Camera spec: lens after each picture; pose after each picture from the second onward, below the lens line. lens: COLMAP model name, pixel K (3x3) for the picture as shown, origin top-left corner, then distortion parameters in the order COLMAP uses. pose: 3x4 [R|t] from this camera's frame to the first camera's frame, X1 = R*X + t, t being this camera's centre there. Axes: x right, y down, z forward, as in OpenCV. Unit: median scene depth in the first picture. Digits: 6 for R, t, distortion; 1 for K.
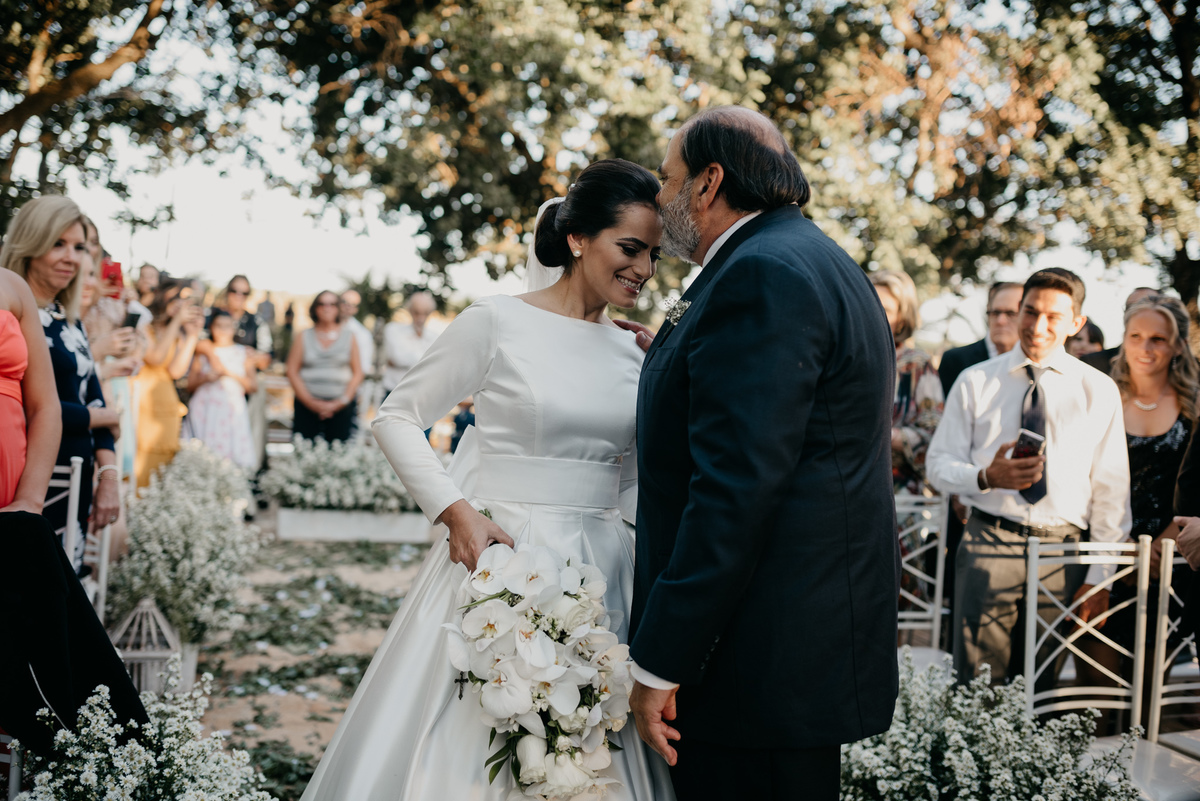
lens RADIAL K [[1177.1, 0, 602.6], [0, 1177.1, 400.0], [0, 0, 1]] dist [-0.012624, 0.000000]
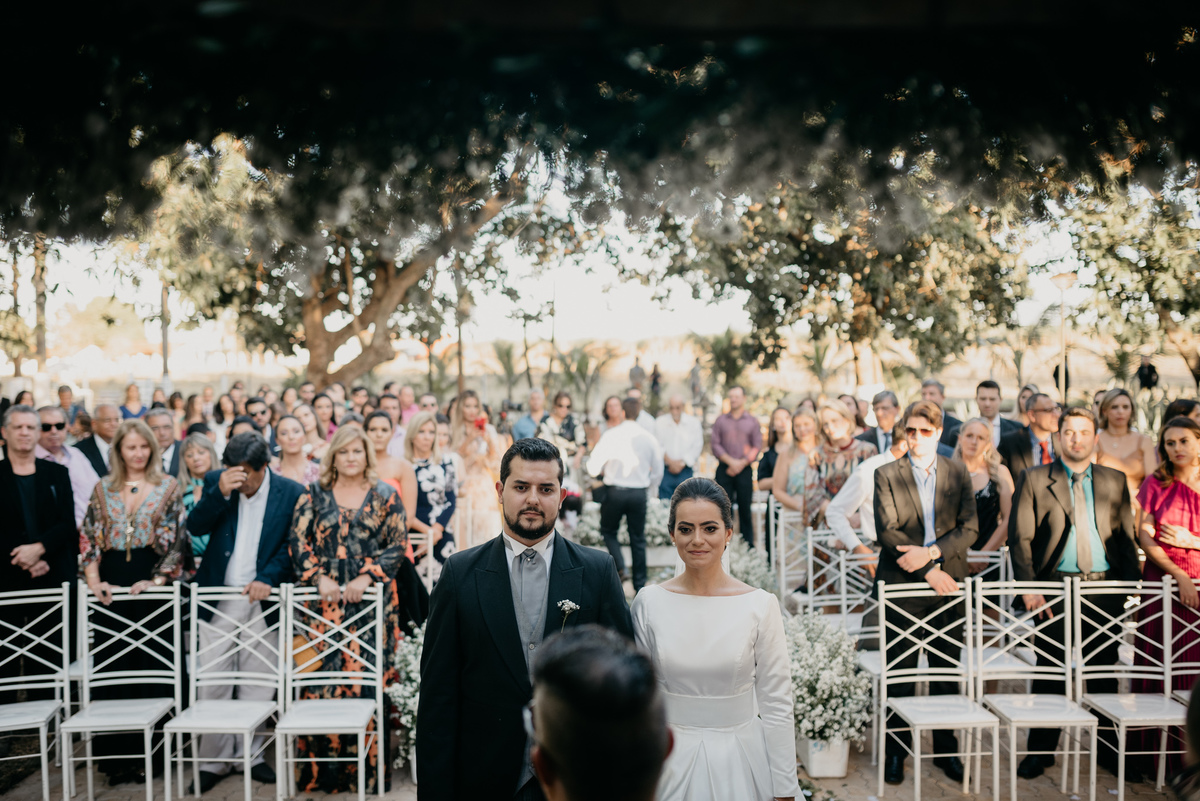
lens RADIAL K [[1177.1, 0, 598.5], [0, 1177.1, 403.9], [0, 0, 1]] dist [-0.012624, 0.000000]
pose [[0.937442, -0.078820, -0.339103, 0.093936], [0.071728, 0.996864, -0.033418, -0.014042], [0.340673, 0.007004, 0.940156, -0.150830]]
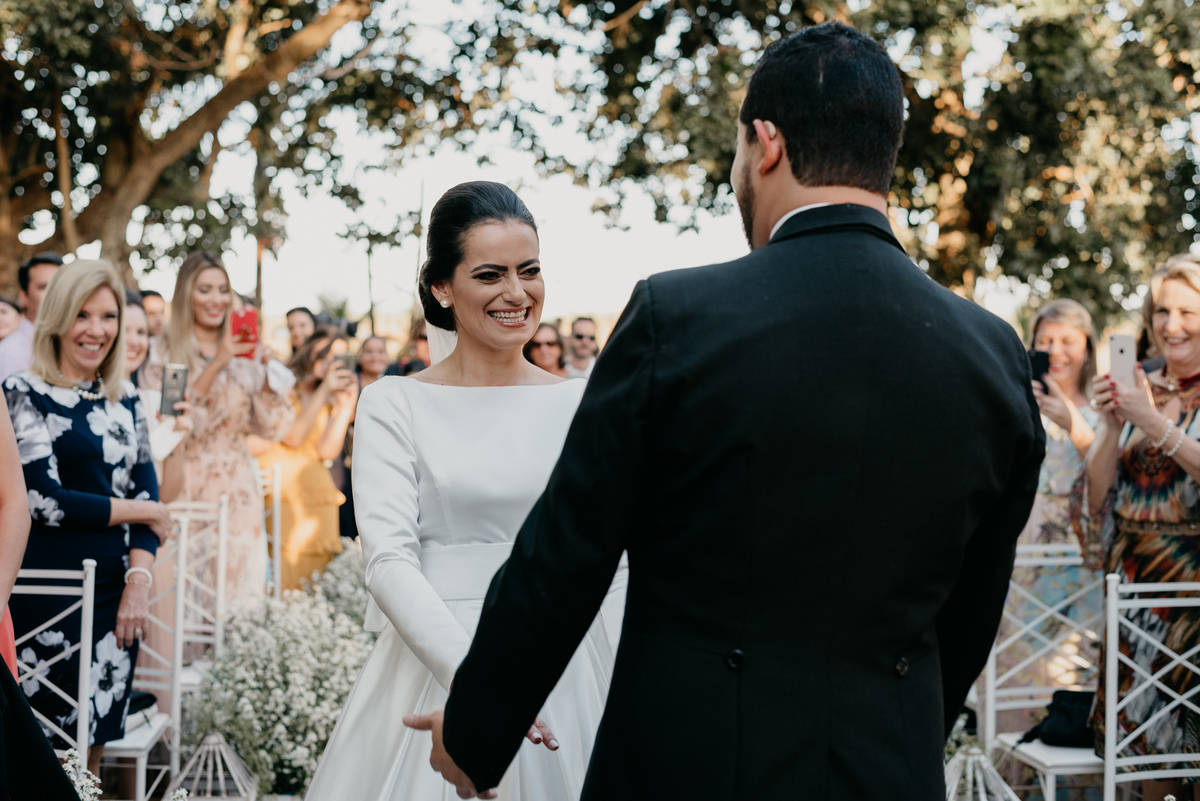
lens RADIAL K [[1808.3, 0, 587.1], [0, 1808.3, 402.3], [0, 0, 1]] dist [-0.109580, 0.000000]
pose [[0.957557, -0.055091, -0.282929, 0.037915], [0.045168, 0.998118, -0.041483, 0.000633], [0.284682, 0.026943, 0.958243, -0.020385]]
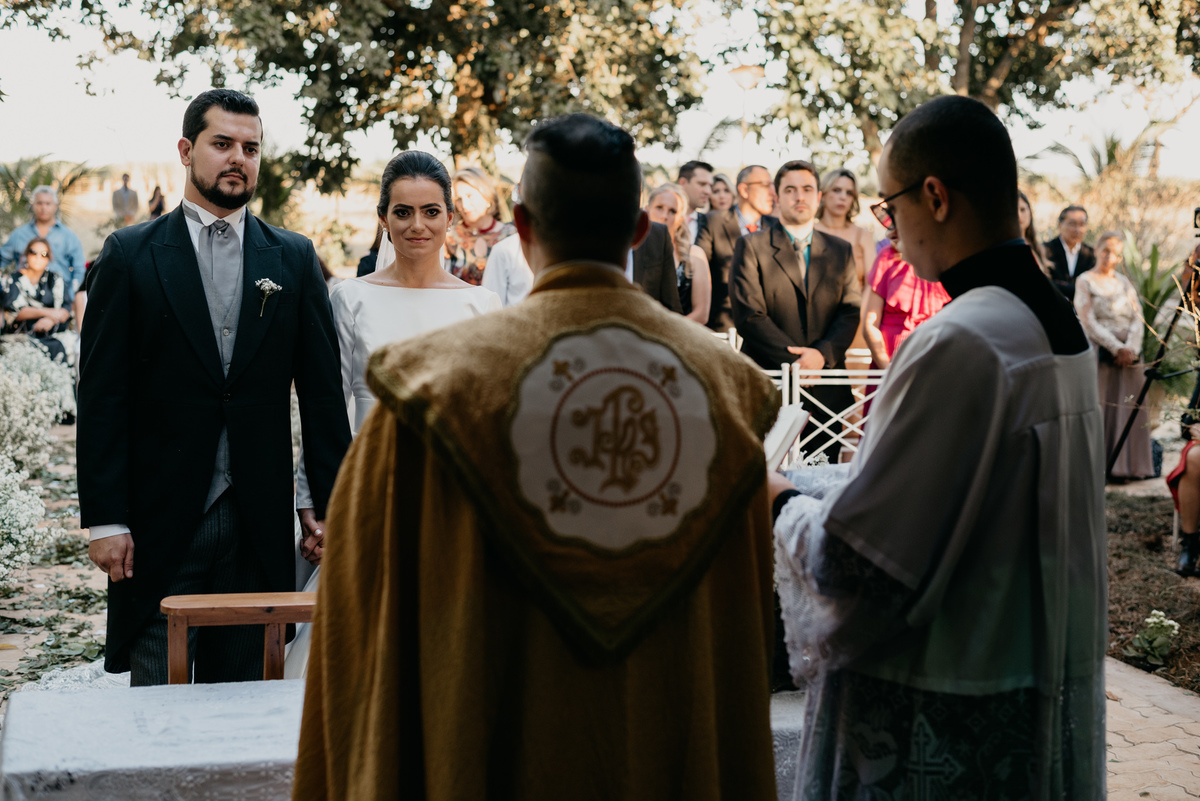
lens RADIAL K [[1808.3, 0, 587.2], [0, 1808.3, 392.4], [0, 0, 1]] dist [-0.109580, 0.000000]
pose [[0.997274, -0.055269, -0.048889, 0.080492], [0.057697, 0.997095, 0.049728, 0.008691], [0.045998, -0.052413, 0.997566, -0.197611]]
